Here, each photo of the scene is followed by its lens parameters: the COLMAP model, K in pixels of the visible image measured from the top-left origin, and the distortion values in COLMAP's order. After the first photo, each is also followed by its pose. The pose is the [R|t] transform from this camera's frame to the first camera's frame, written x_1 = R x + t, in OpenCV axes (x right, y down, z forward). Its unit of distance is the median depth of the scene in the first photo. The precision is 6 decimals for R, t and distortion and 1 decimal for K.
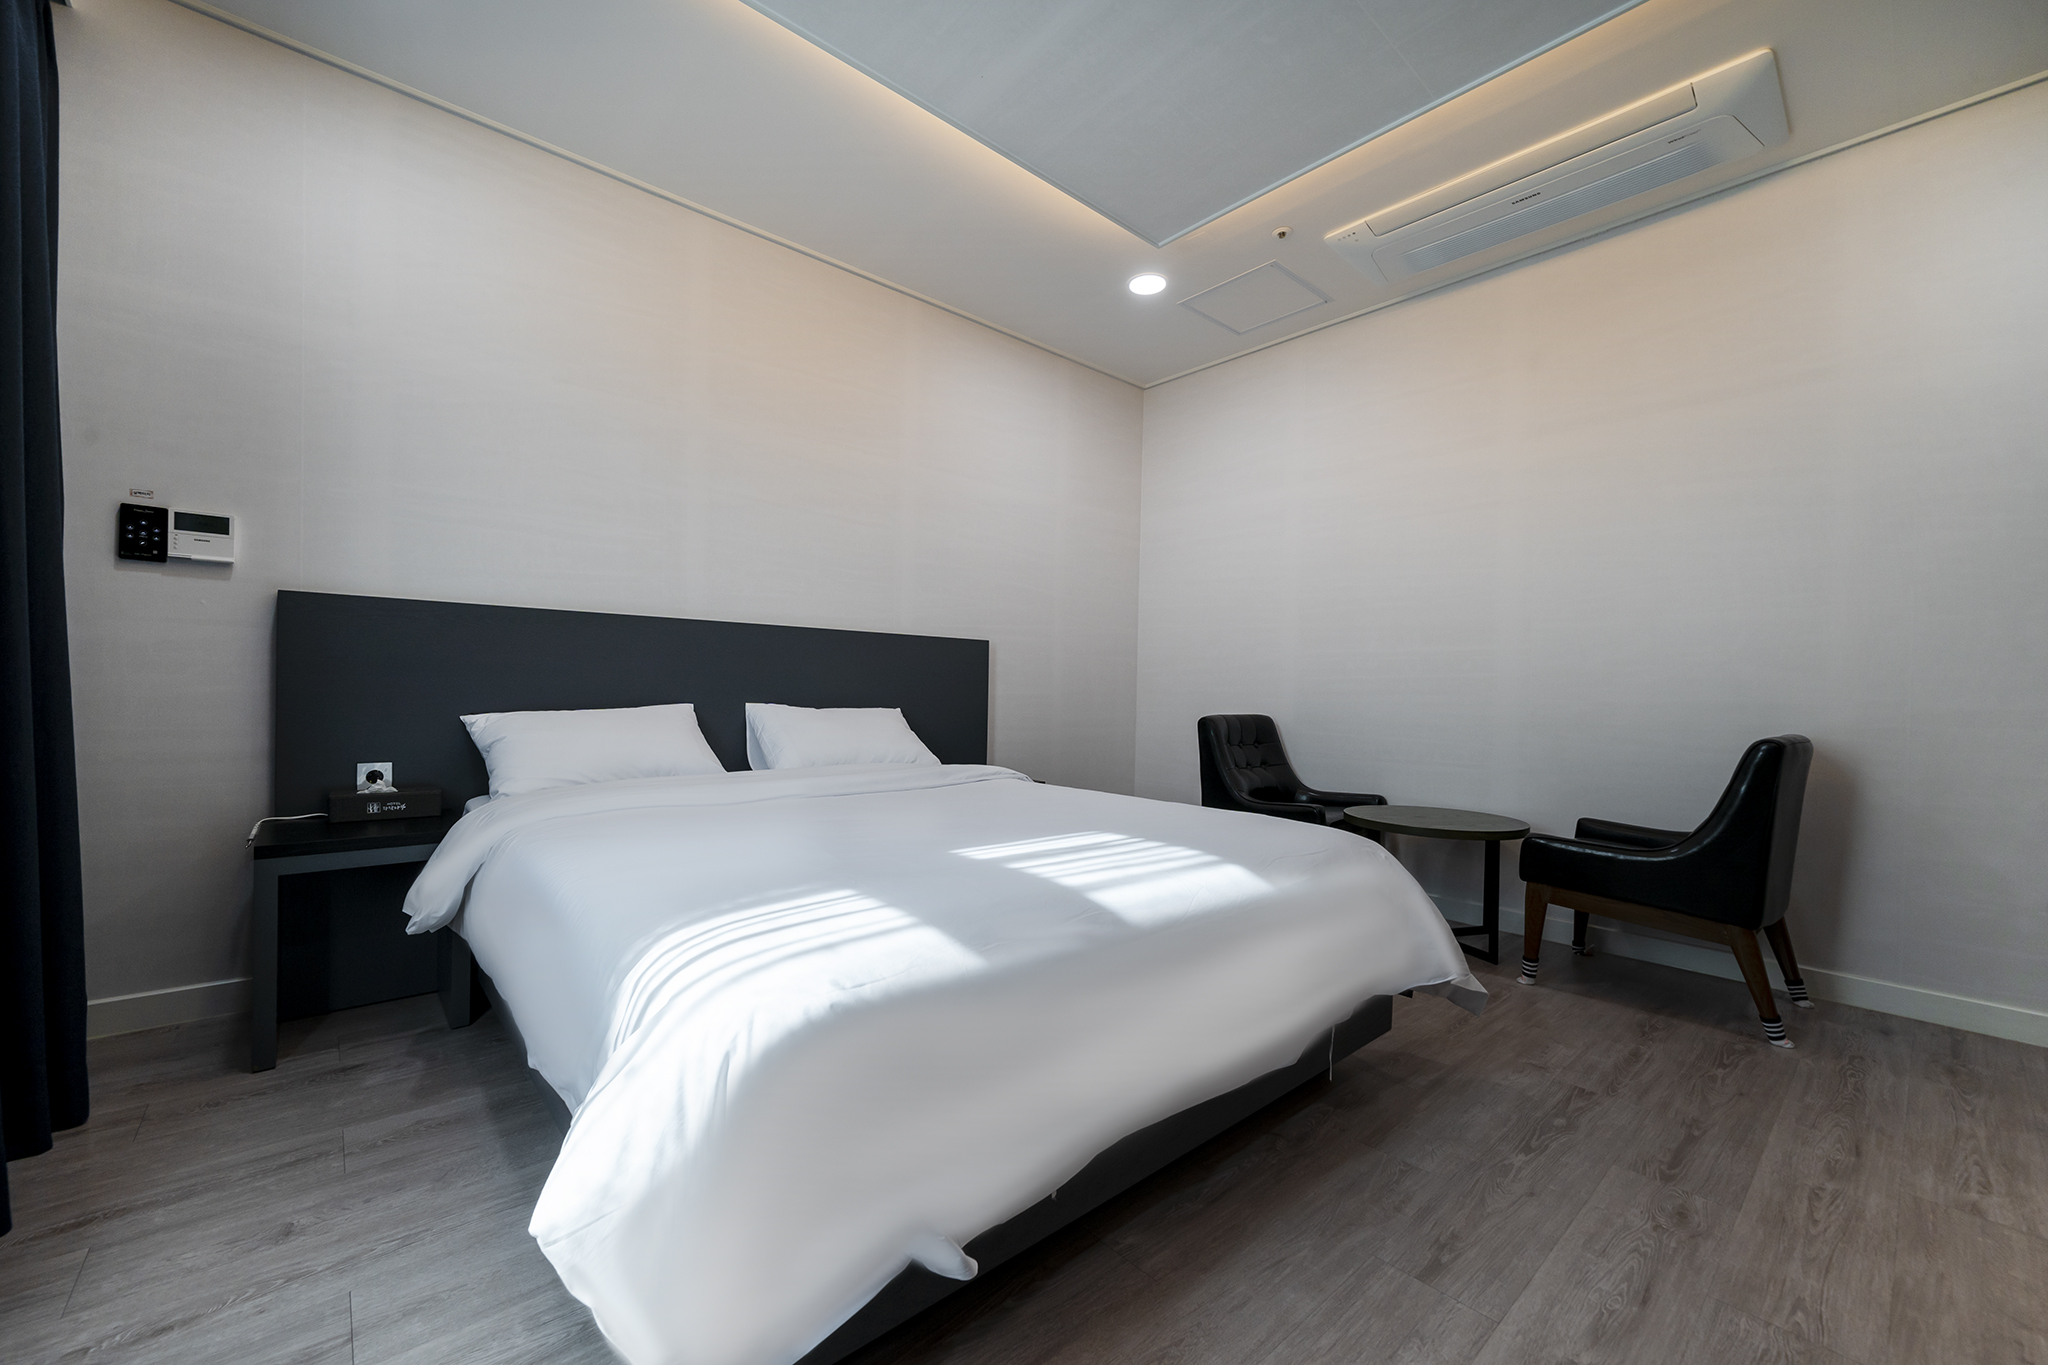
lens RADIAL K [[817.3, 0, 993.2], [0, 817.3, 691.7], [0, 0, 1]] dist [0.007234, -0.000027]
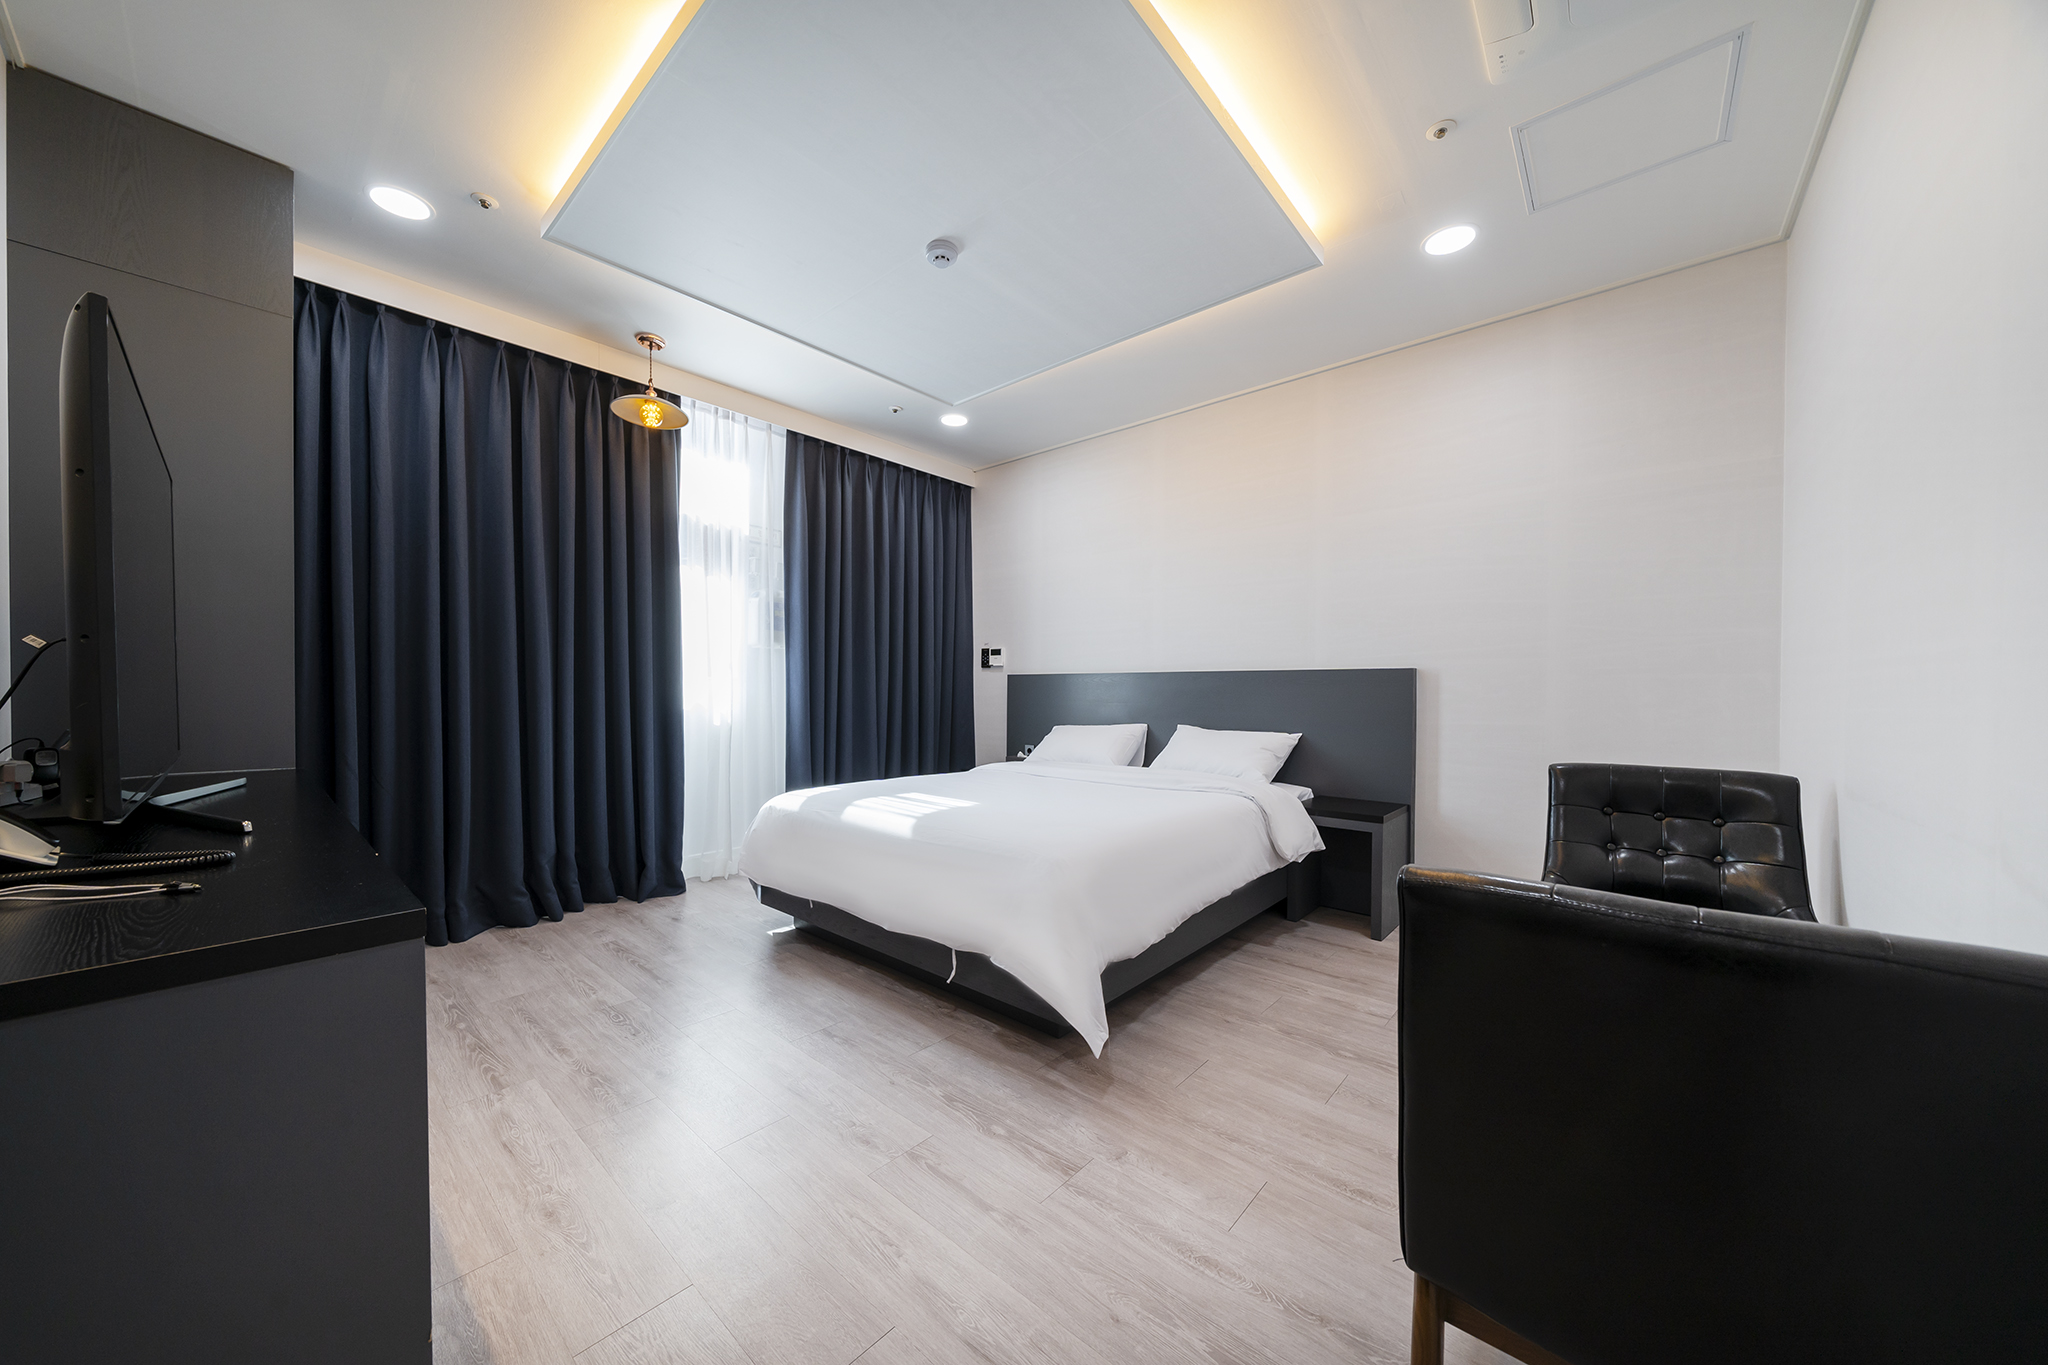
lens RADIAL K [[695.3, 0, 1005.5], [0, 695.3, 695.9], [0, 0, 1]] dist [-0.002339, -0.000052]
pose [[0.118852, -0.009406, -0.992867, 1.420368], [-0.004663, 0.999939, -0.010032, -0.036386], [0.992901, 0.005822, 0.118801, 0.792600]]
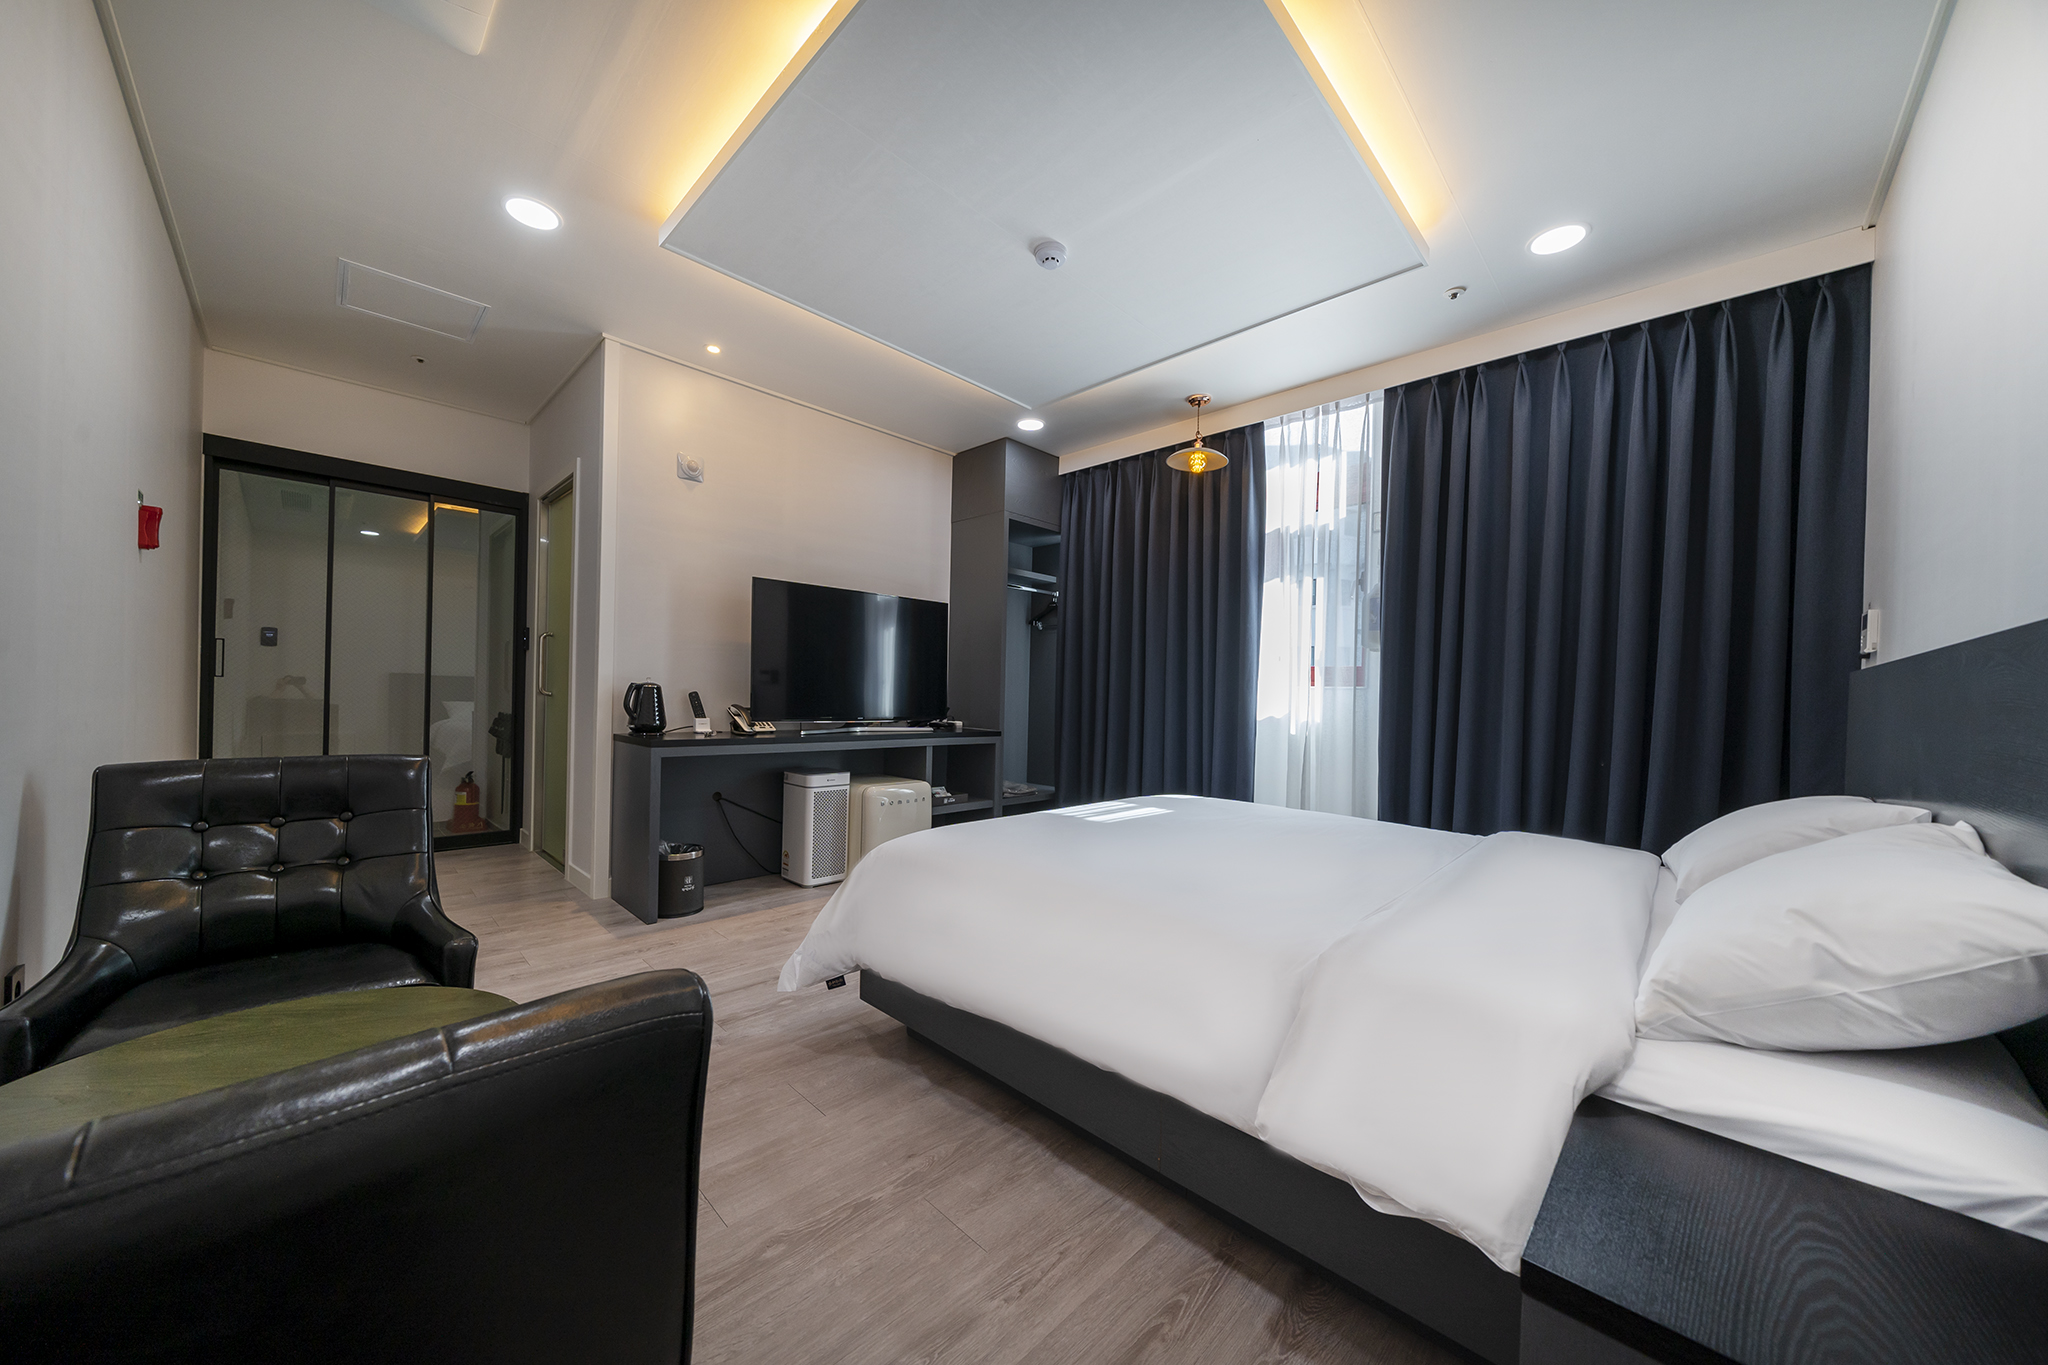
lens RADIAL K [[698.7, 0, 1021.5], [0, 698.7, 705.3], [0, 0, 1]] dist [-0.000010, 0.000000]
pose [[-0.995673, -0.040795, -0.083493, 0.345012], [-0.042536, 0.998911, 0.019178, -0.056188], [0.082619, 0.022647, -0.996324, 2.030790]]
